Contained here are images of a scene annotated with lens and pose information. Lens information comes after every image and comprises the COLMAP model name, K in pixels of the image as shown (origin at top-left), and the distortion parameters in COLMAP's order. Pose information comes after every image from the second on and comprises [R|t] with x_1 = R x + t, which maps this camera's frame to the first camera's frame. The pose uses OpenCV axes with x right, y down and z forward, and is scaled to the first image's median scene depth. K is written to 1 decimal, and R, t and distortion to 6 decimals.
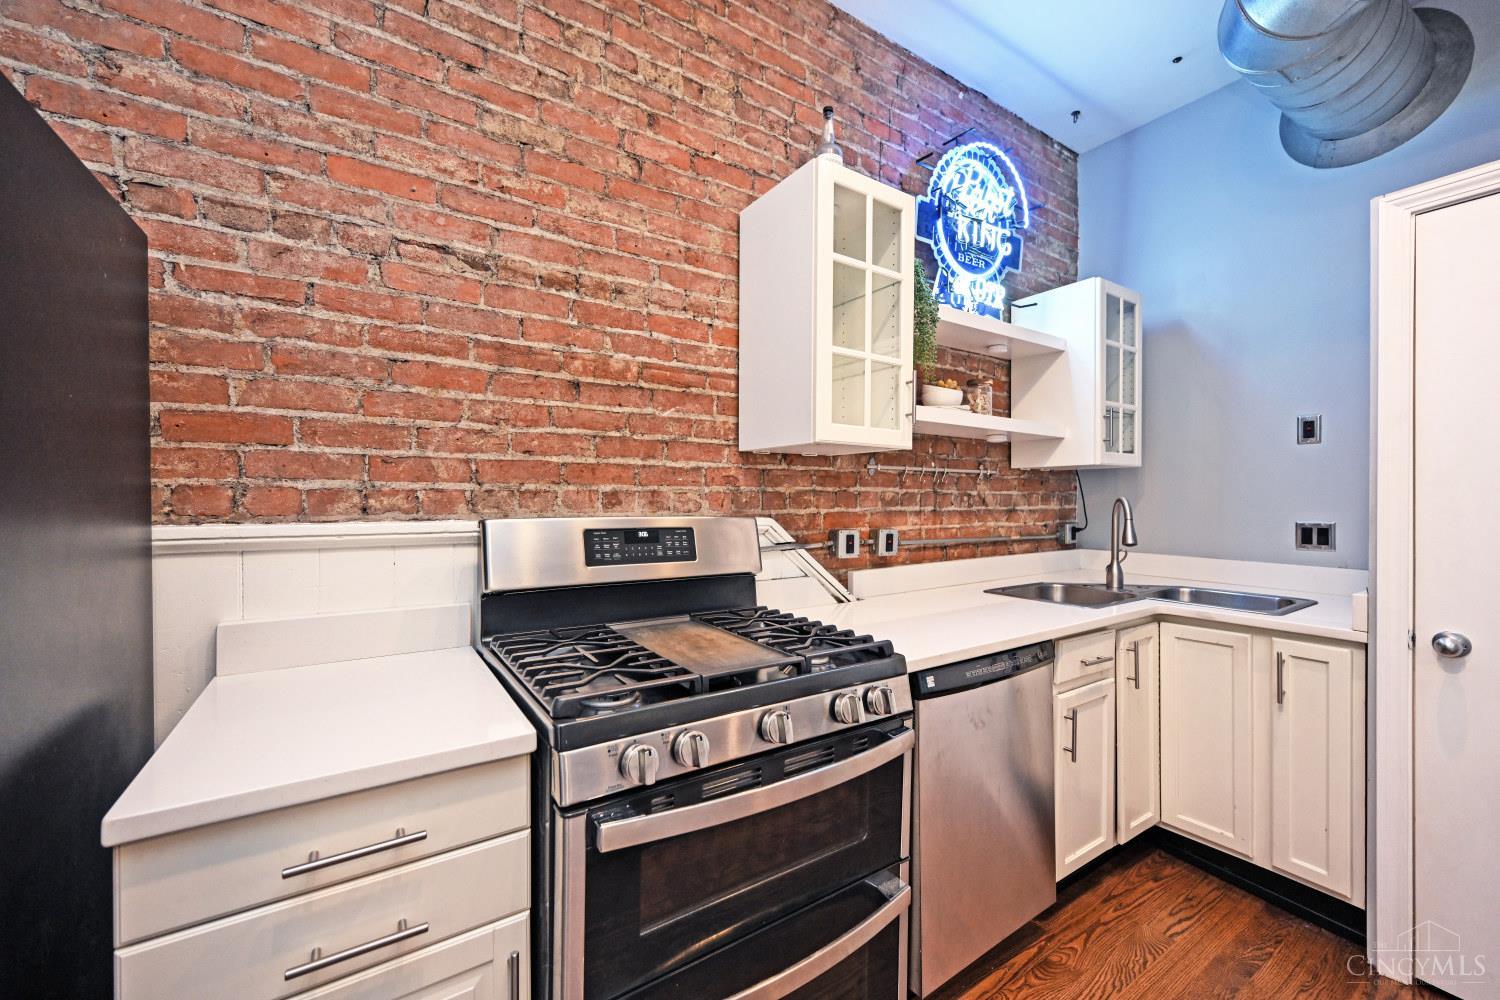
lens RADIAL K [[594.0, 0, 747.3], [0, 594.0, 504.0], [0, 0, 1]] dist [-0.001484, 0.000237]
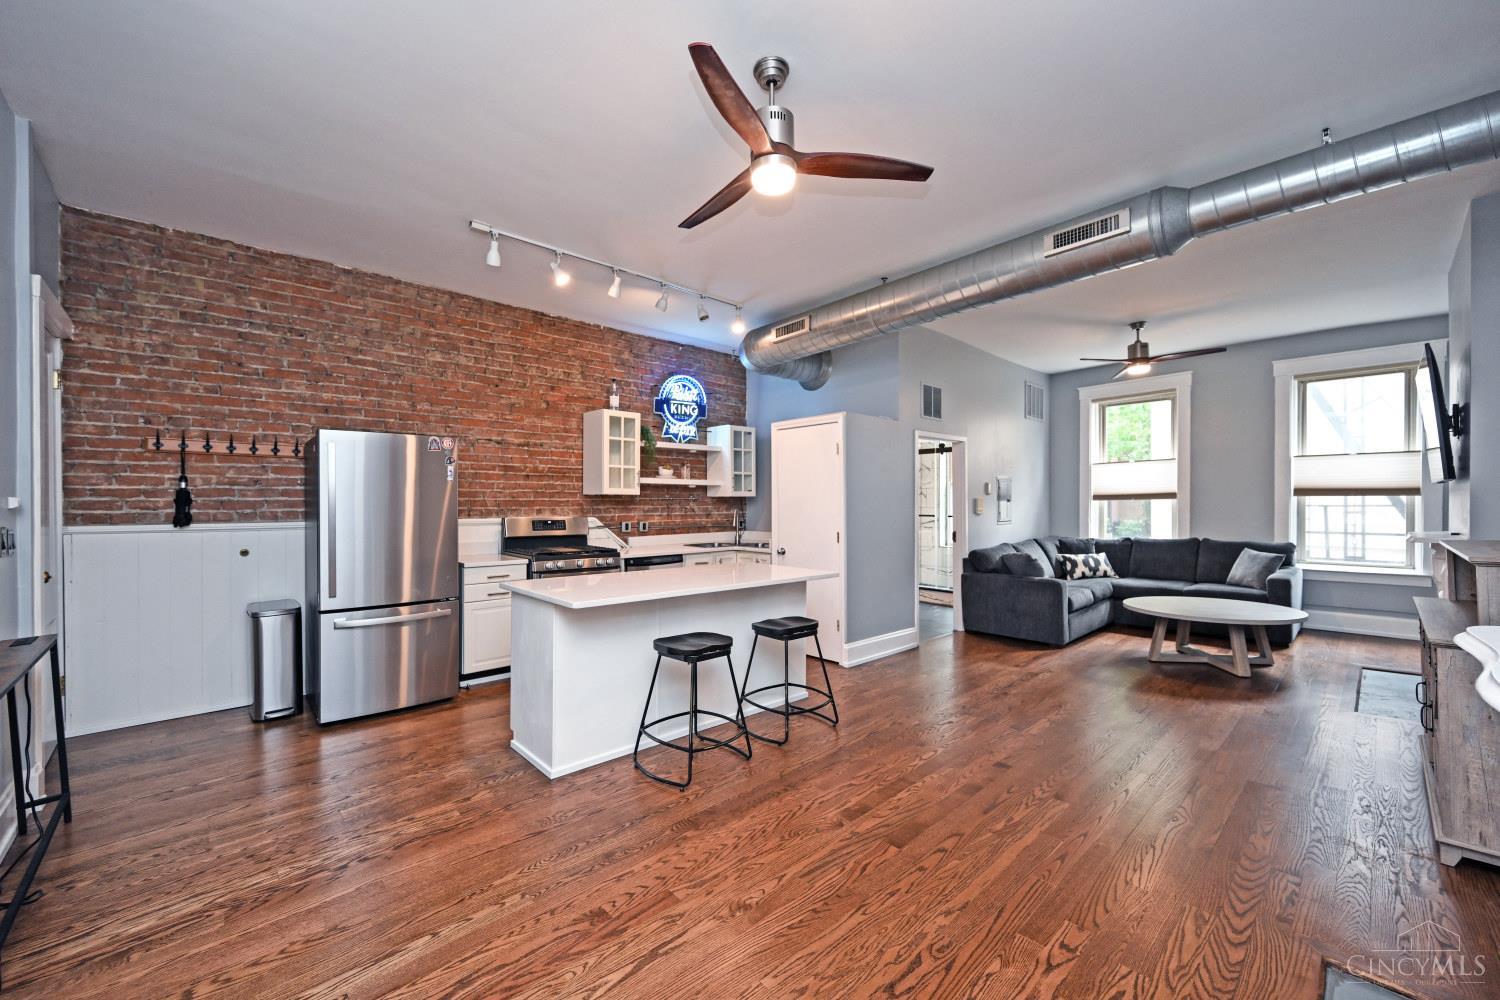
lens RADIAL K [[594.0, 0, 748.6], [0, 594.0, 504.0], [0, 0, 1]] dist [-0.001484, 0.000237]
pose [[0.987598, -0.001187, 0.157002, 0.315803], [0.001862, 0.999990, -0.004153, -0.026778], [-0.156995, 0.004394, 0.987590, -1.924327]]
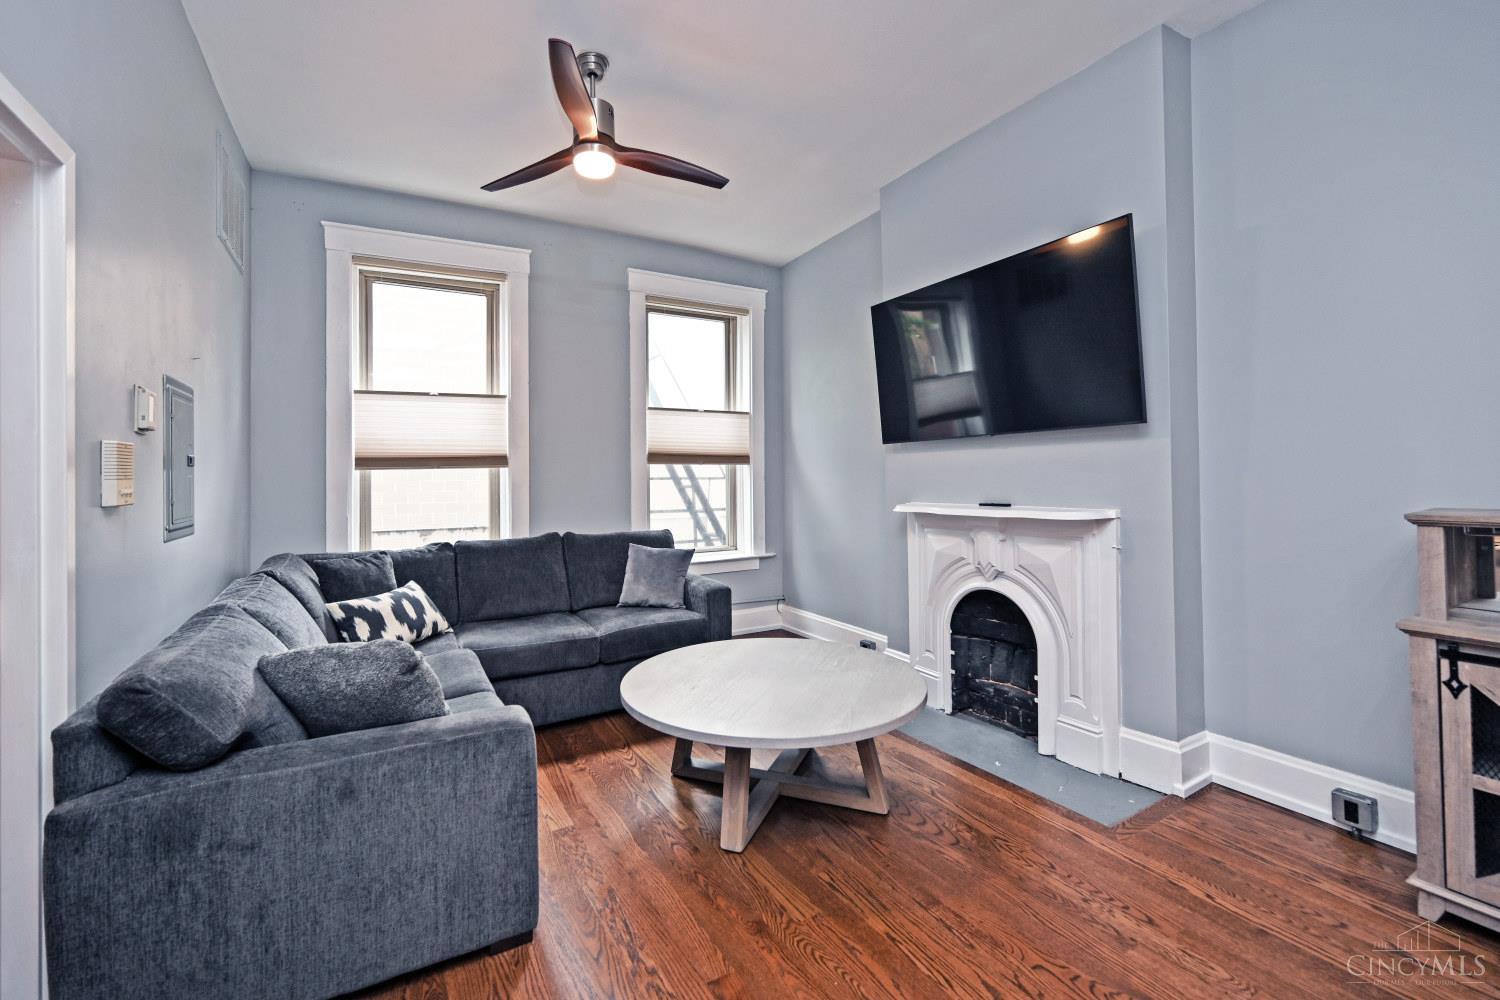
lens RADIAL K [[616.0, 0, 715.2], [0, 616.0, 477.7], [0, 0, 1]] dist [-0.007844, 0.001090]
pose [[0.082827, 0.006686, 0.996542, 1.329755], [0.018200, 0.999801, -0.008220, -0.000302], [-0.996398, 0.018818, 0.082689, 0.217013]]
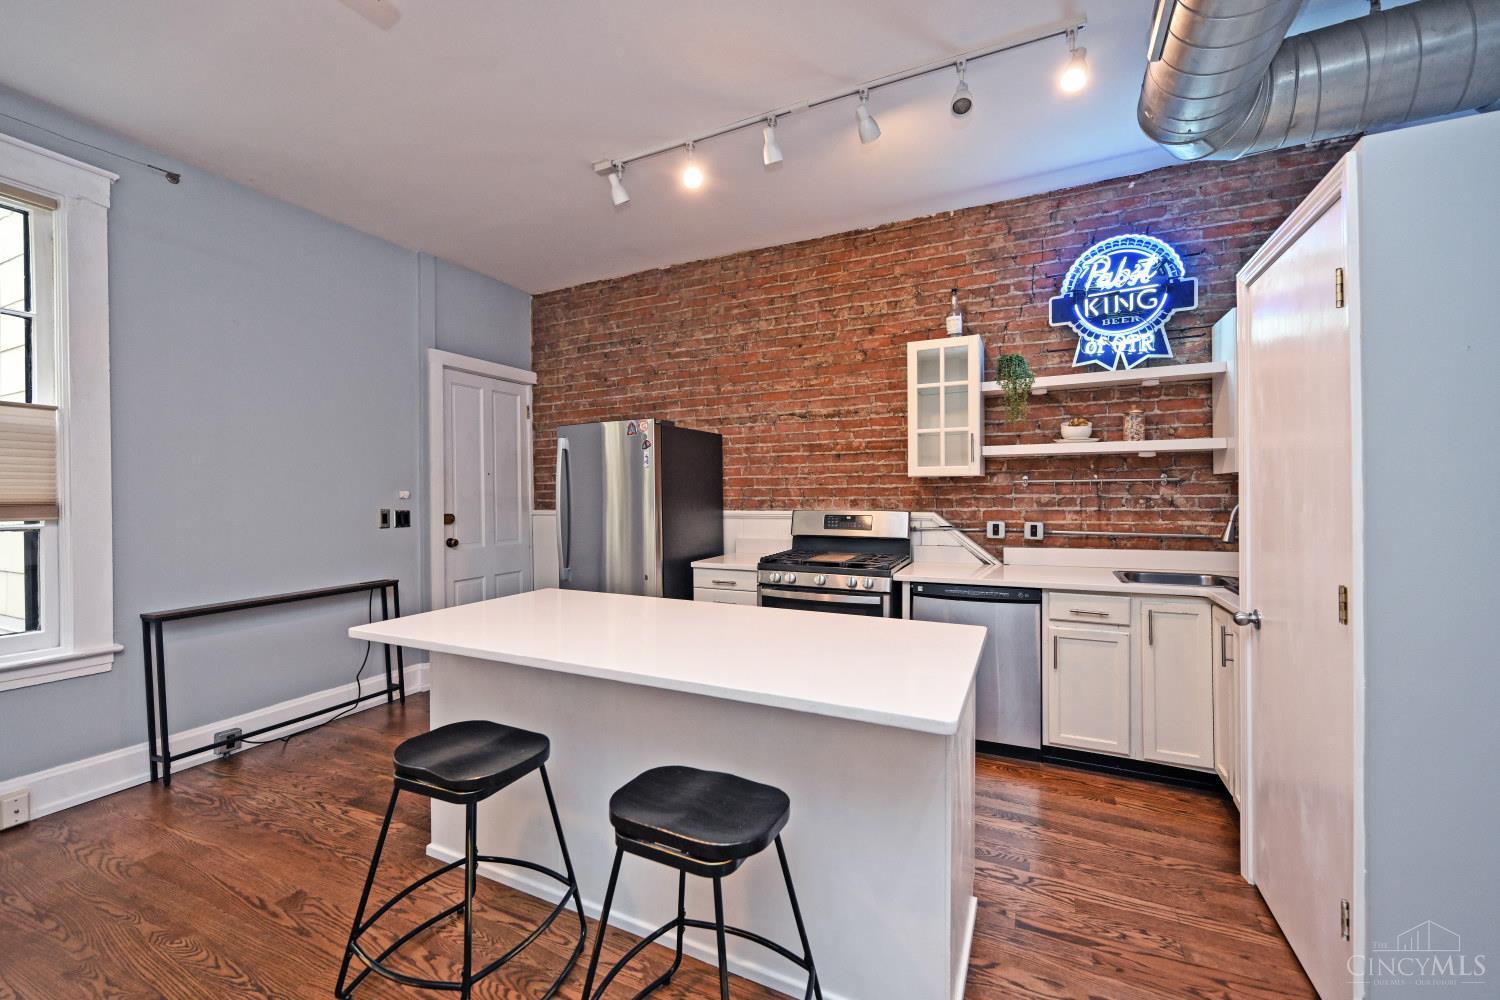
lens RADIAL K [[594.0, 0, 749.0], [0, 594.0, 498.1], [0, 0, 1]] dist [-0.001484, 0.000237]
pose [[0.515458, -0.000162, -0.856915, 1.303840], [0.002643, 0.999996, 0.001401, -0.025525], [0.856911, -0.002987, 0.515456, -0.459267]]
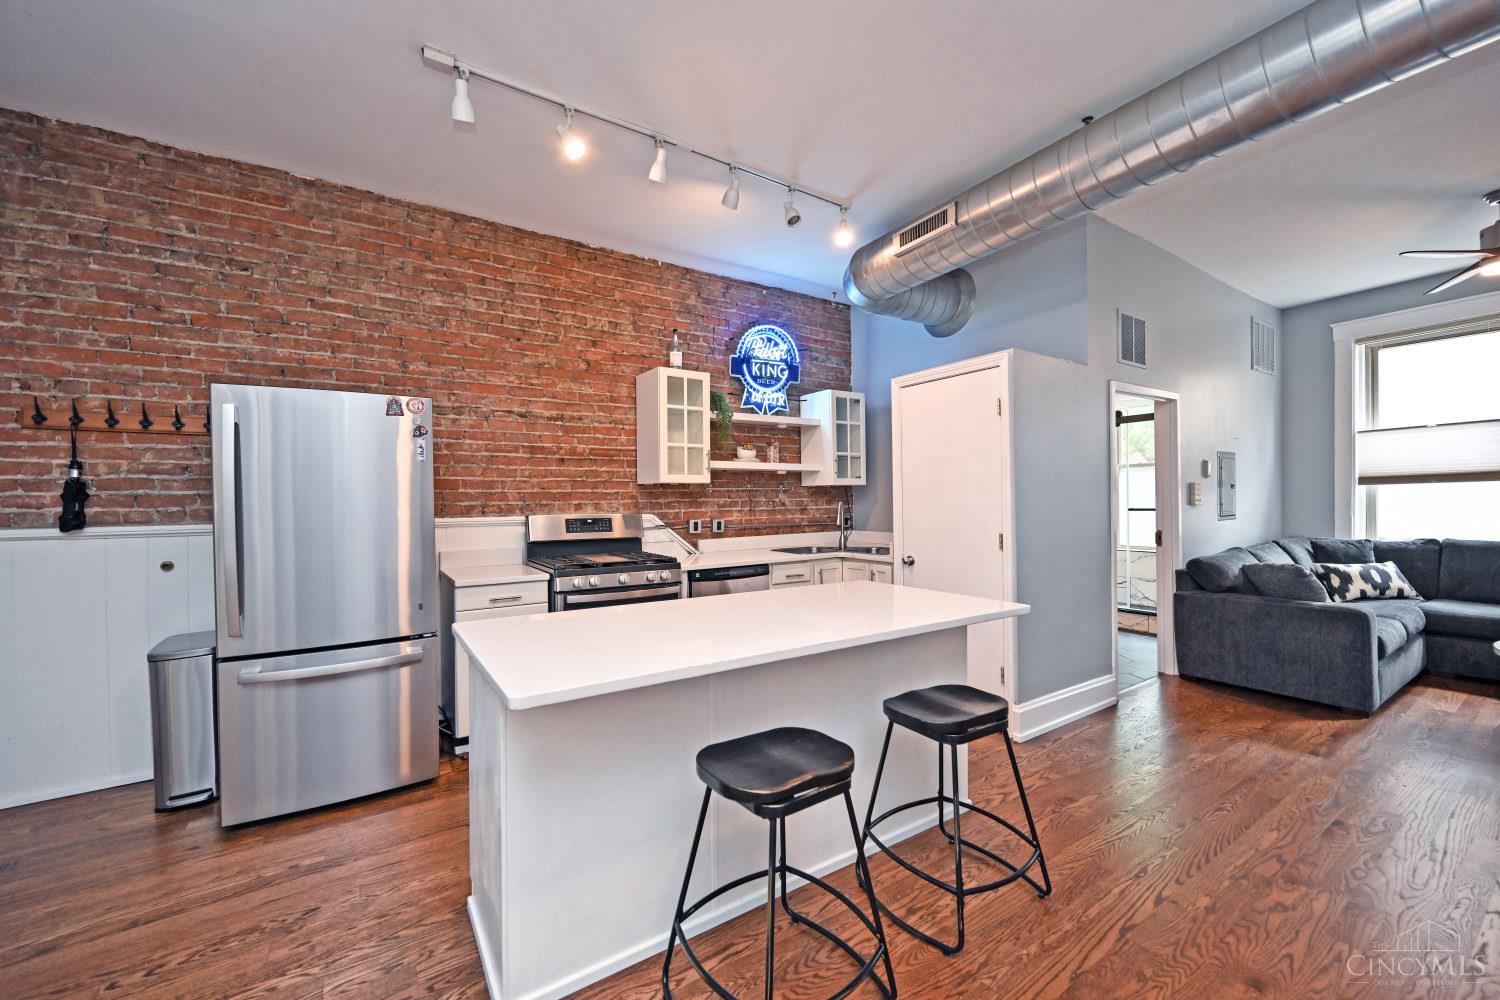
lens RADIAL K [[594.0, 0, 751.2], [0, 594.0, 505.1], [0, 0, 1]] dist [-0.001484, 0.000237]
pose [[0.999923, -0.012225, 0.002146, 0.386051], [0.012219, 0.999922, 0.002642, -0.010721], [-0.002178, -0.002615, 0.999994, -1.158645]]
